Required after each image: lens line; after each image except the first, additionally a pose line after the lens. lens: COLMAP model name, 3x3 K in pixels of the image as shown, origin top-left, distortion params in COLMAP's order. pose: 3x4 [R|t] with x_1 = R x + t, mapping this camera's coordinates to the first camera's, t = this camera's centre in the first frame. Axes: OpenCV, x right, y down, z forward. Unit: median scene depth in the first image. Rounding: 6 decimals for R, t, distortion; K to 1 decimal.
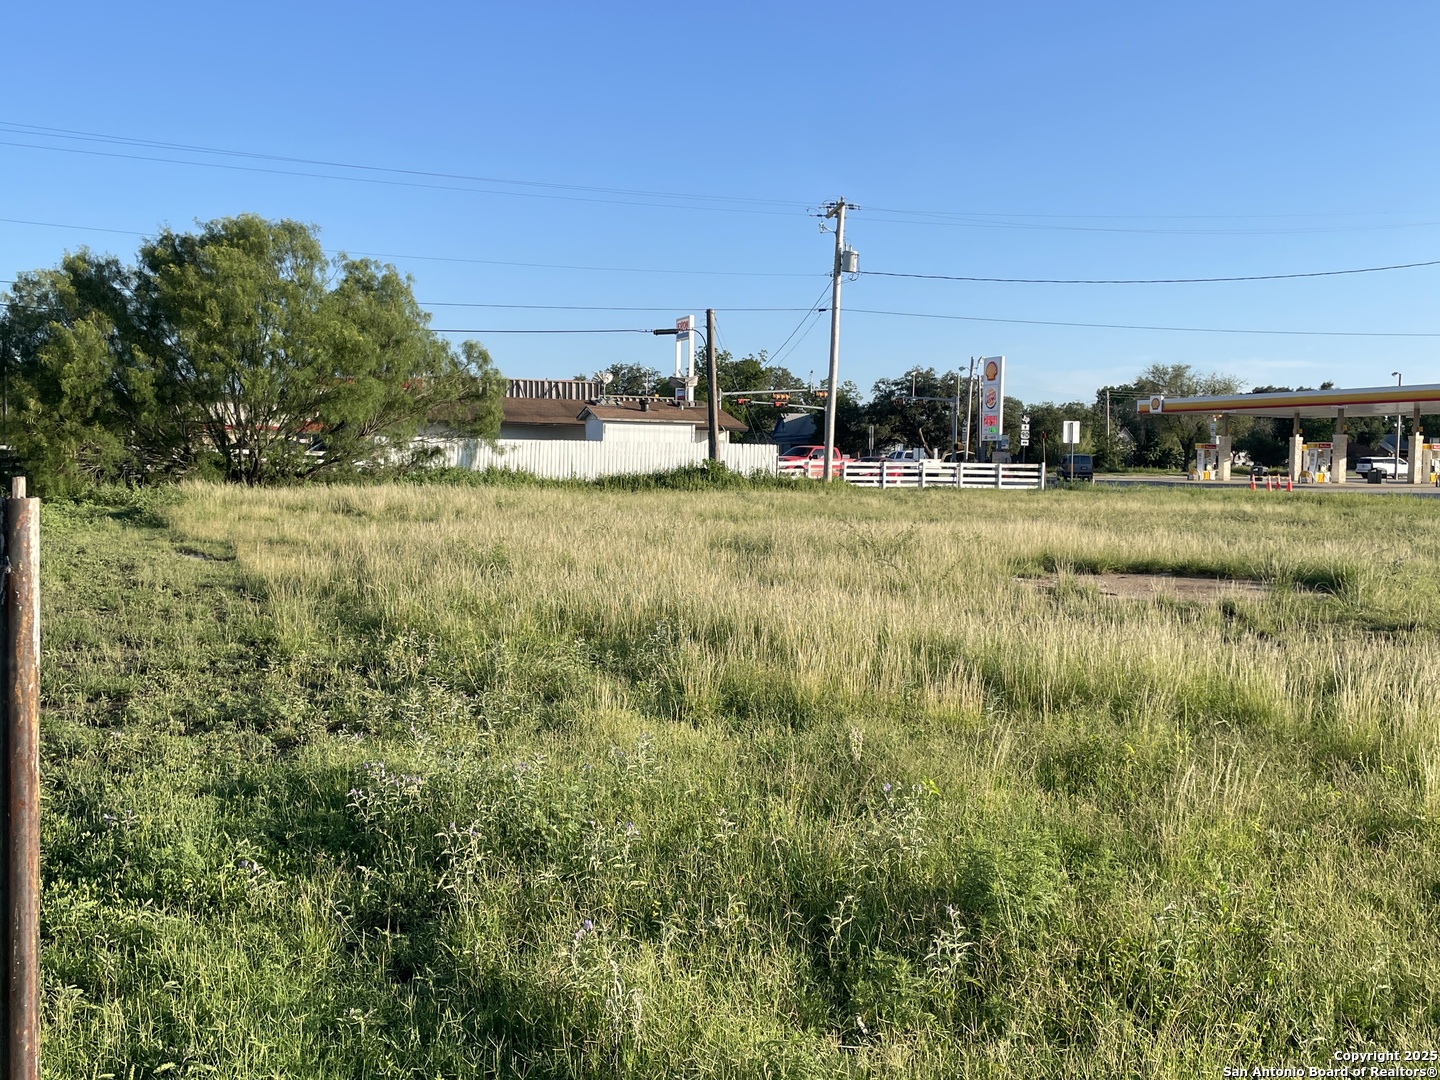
lens RADIAL K [[1442.4, 0, 699.6], [0, 1442.4, 531.9], [0, 0, 1]] dist [0.117238, -0.178001]
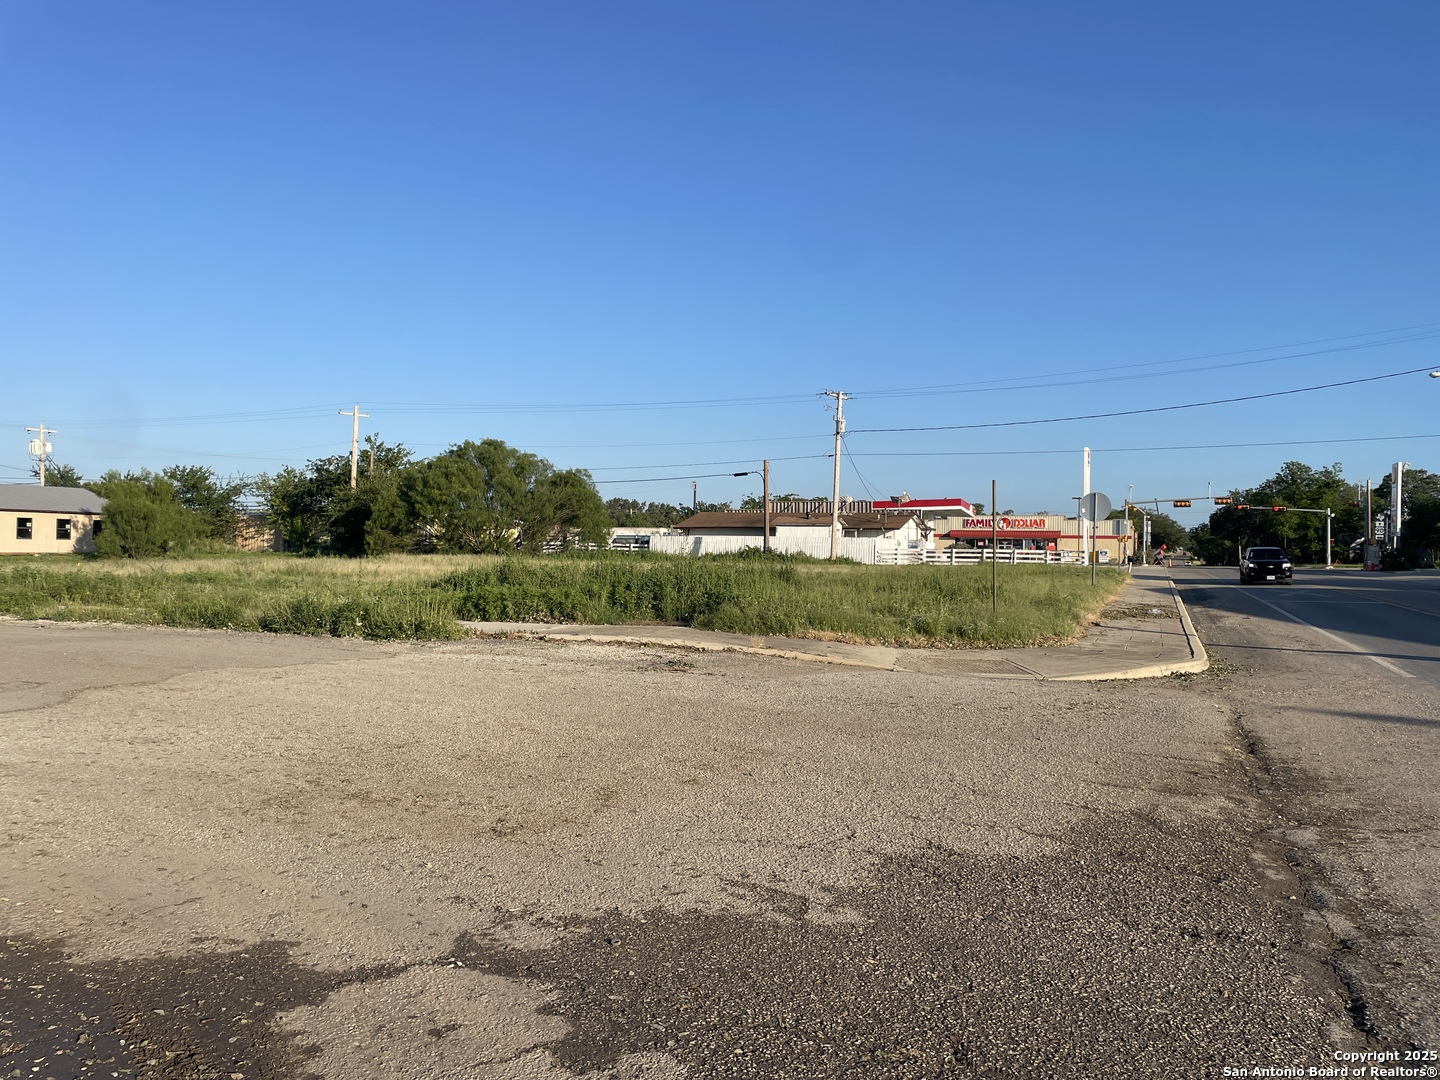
lens RADIAL K [[1083.0, 0, 711.3], [0, 1083.0, 536.1], [0, 0, 1]] dist [0.091448, -0.121582]
pose [[0.728959, -0.012308, -0.684446, 0.692982], [-0.037957, 0.997574, -0.058364, 0.013108], [0.683504, 0.068525, 0.726723, 0.010556]]
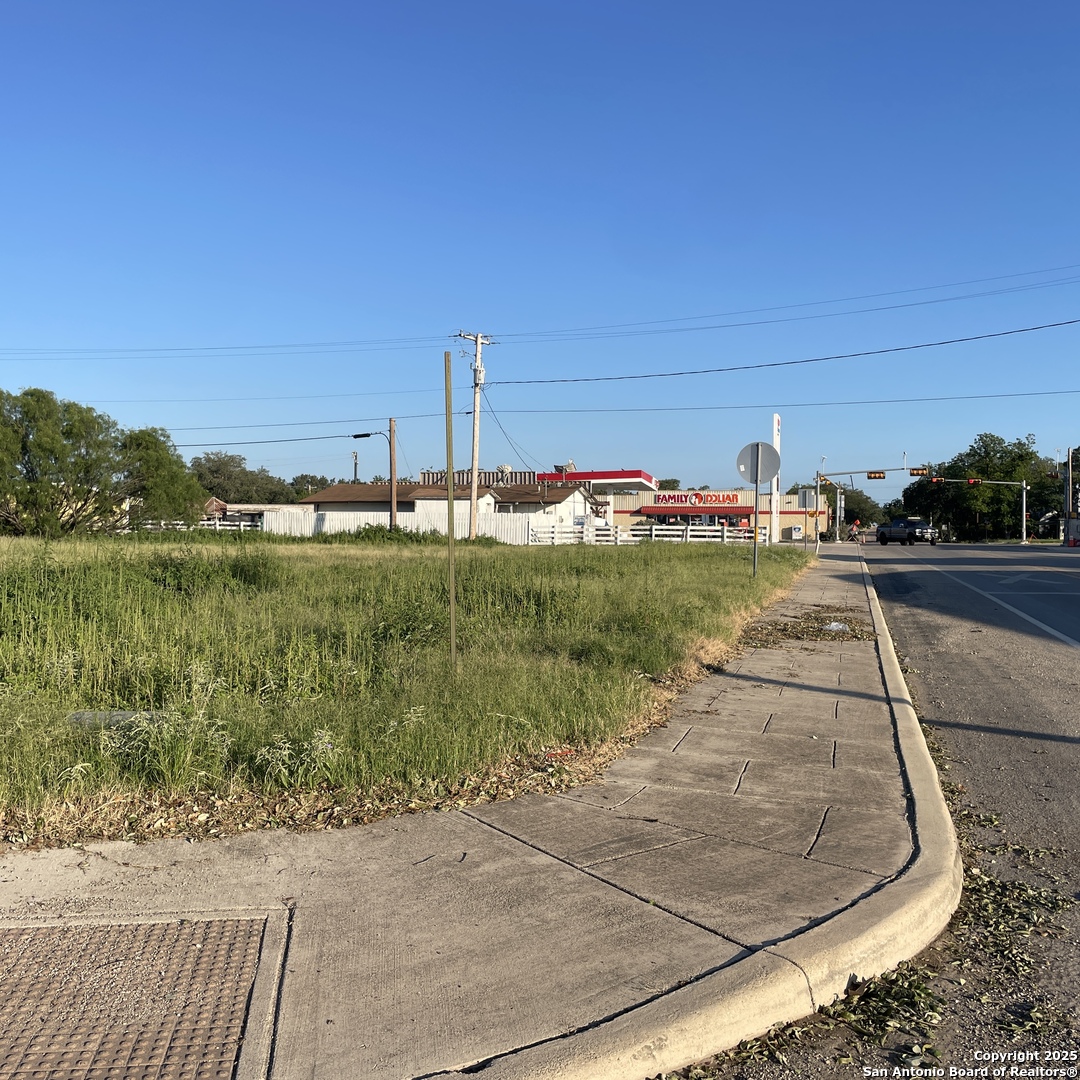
lens RADIAL K [[1080.2, 0, 537.9], [0, 1080.2, 538.9], [0, 0, 1]] dist [0.121378, -0.207375]
pose [[0.796839, -0.002713, -0.604186, 0.624277], [-0.026566, 0.998865, -0.039523, 0.002586], [0.603607, 0.047544, 0.795863, 0.197297]]
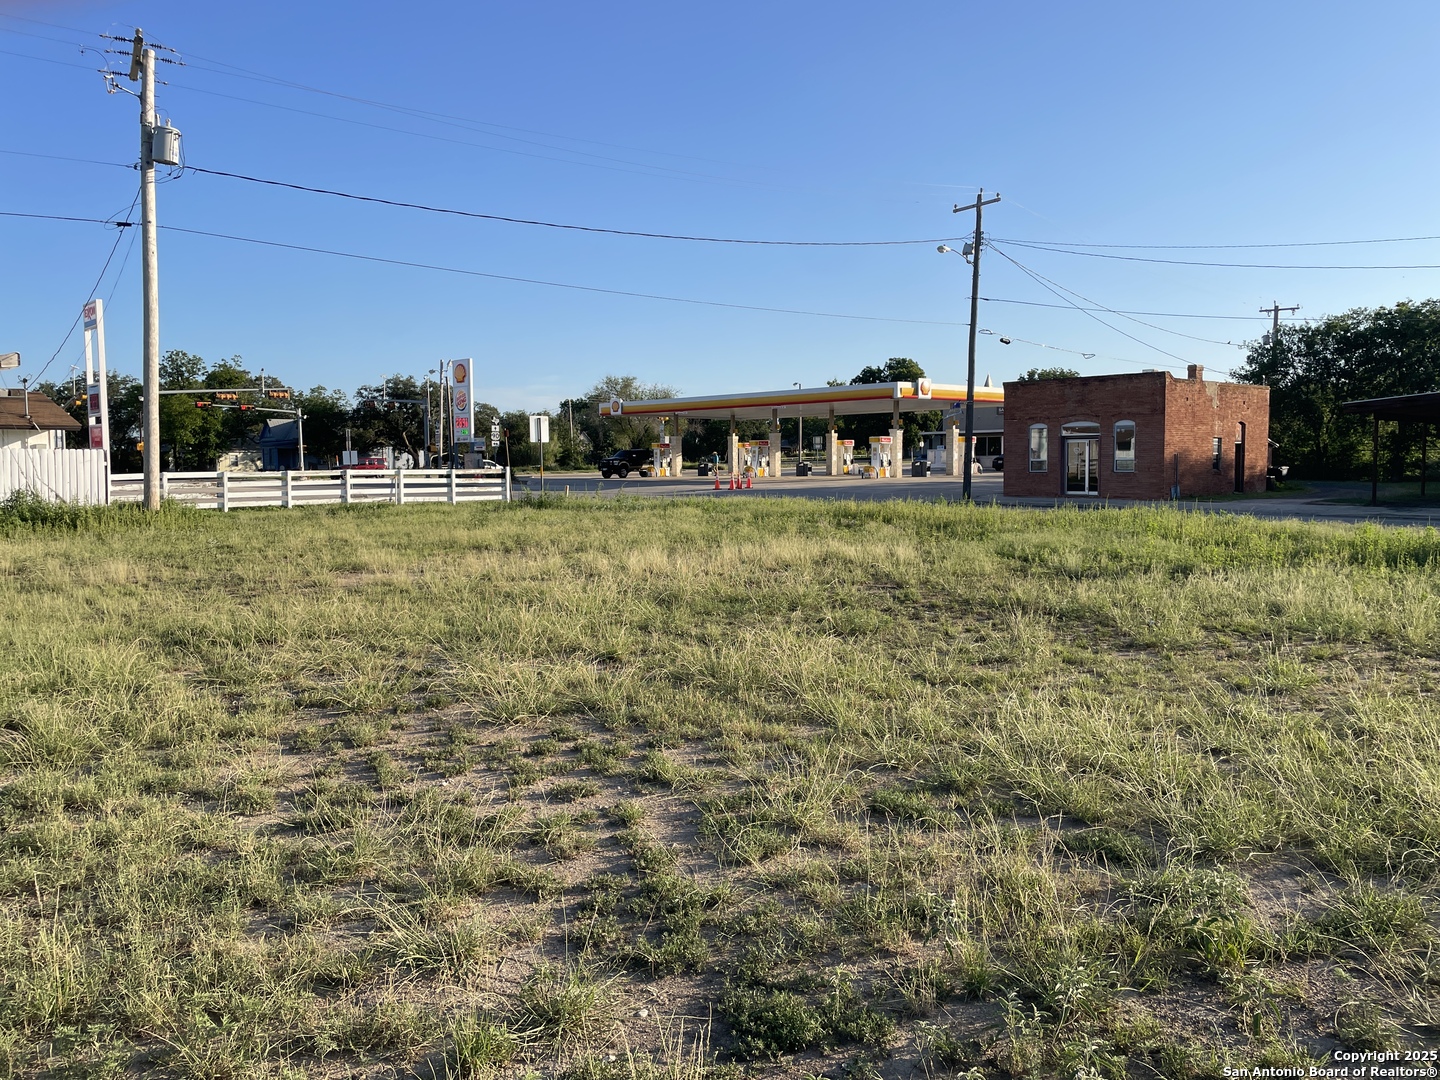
lens RADIAL K [[1083.0, 0, 711.3], [0, 1083.0, 536.1], [0, 0, 1]] dist [0.091448, -0.121582]
pose [[0.919404, -0.049559, 0.390179, 0.103812], [0.041197, 0.998707, 0.029775, -0.022649], [-0.391150, -0.011301, 0.920258, 0.400212]]
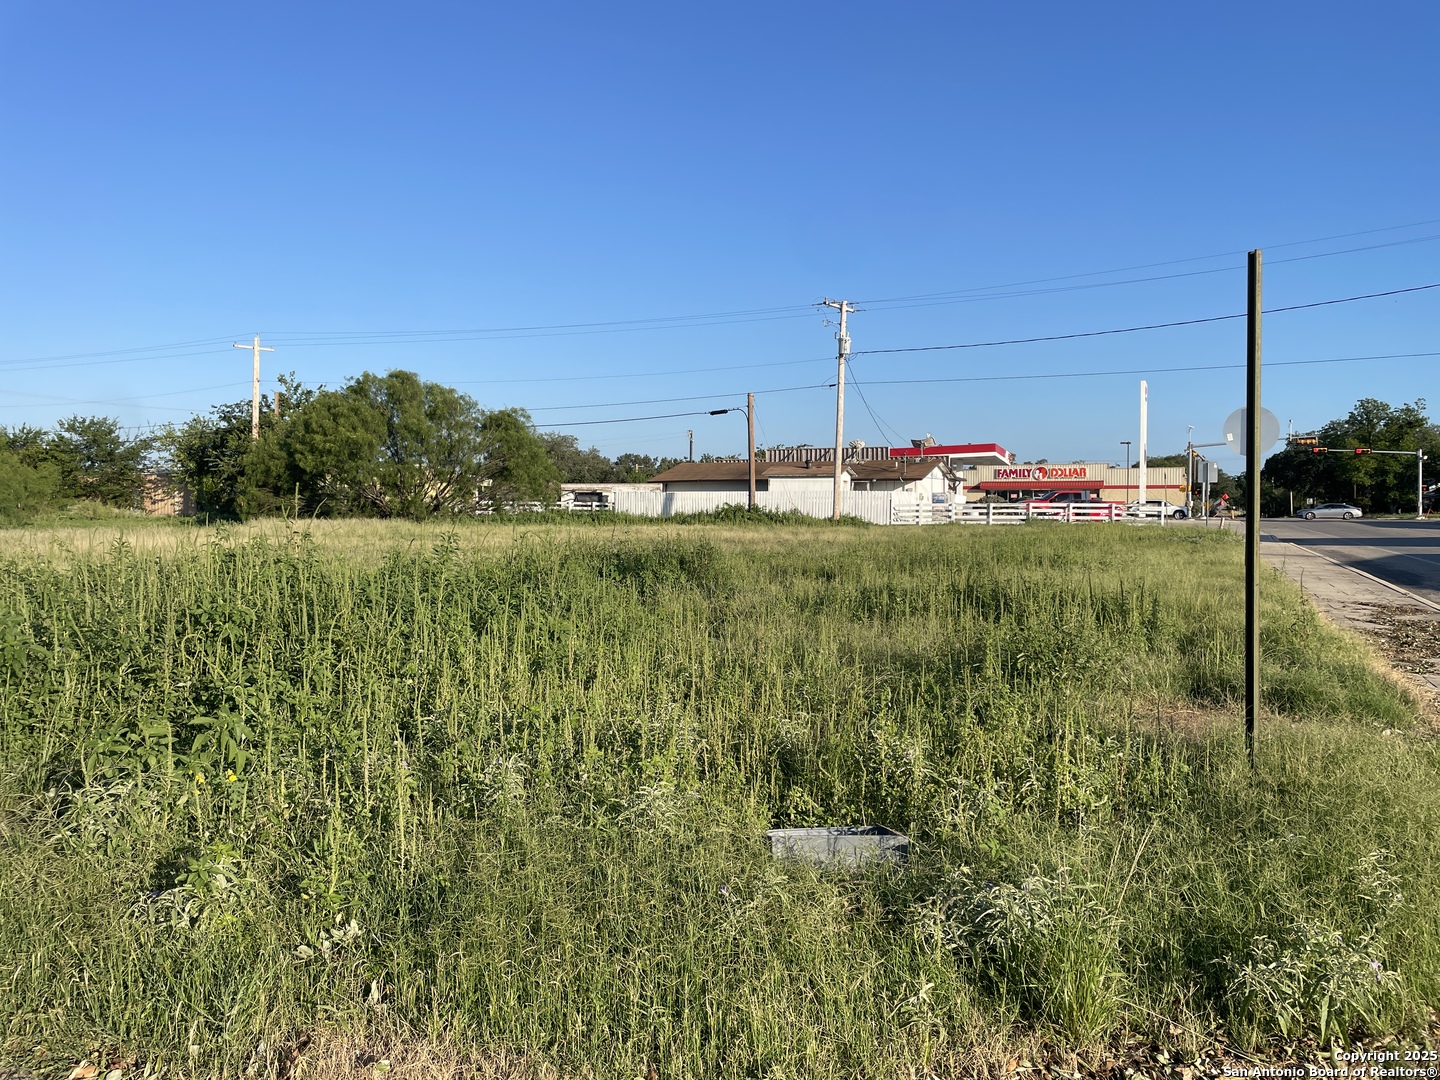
lens RADIAL K [[1080.3, 0, 715.1], [0, 1080.3, 535.6], [0, 0, 1]] dist [0.098120, -0.132004]
pose [[0.715358, 0.006171, -0.698731, 0.568278], [-0.026150, 0.999497, -0.017945, -0.000280], [0.698269, 0.031109, 0.715159, 0.203836]]
